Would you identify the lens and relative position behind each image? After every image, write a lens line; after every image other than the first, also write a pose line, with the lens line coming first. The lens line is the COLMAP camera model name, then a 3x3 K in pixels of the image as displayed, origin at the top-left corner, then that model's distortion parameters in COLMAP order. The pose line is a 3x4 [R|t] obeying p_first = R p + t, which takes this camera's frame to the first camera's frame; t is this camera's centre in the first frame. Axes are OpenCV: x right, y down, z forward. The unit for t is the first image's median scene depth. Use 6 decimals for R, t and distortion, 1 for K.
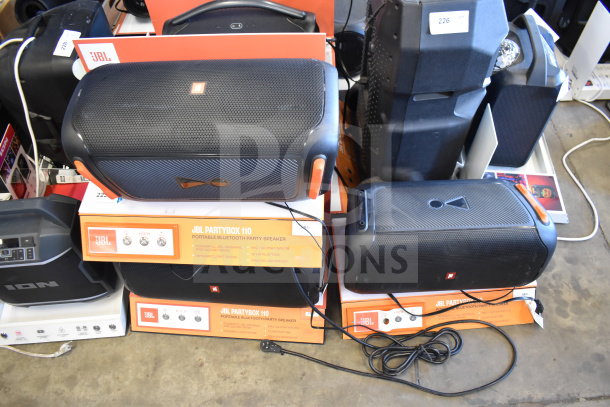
lens RADIAL K [[475.9, 0, 305.0], [0, 475.9, 205.6], [0, 0, 1]] dist [-0.057786, -0.007608]
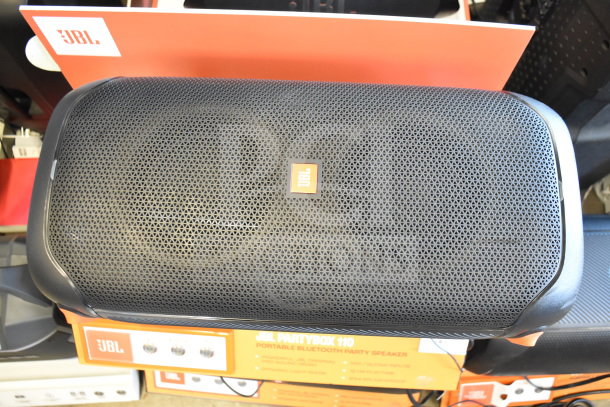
lens RADIAL K [[525.4, 0, 308.1], [0, 525.4, 203.2], [0, 0, 1]] dist [-0.039146, -0.016162]
pose [[0.999334, 0.021586, 0.029435, -0.191728], [-0.028727, 0.962605, 0.269382, -0.299008], [-0.022520, -0.270048, 0.962583, 0.380927]]
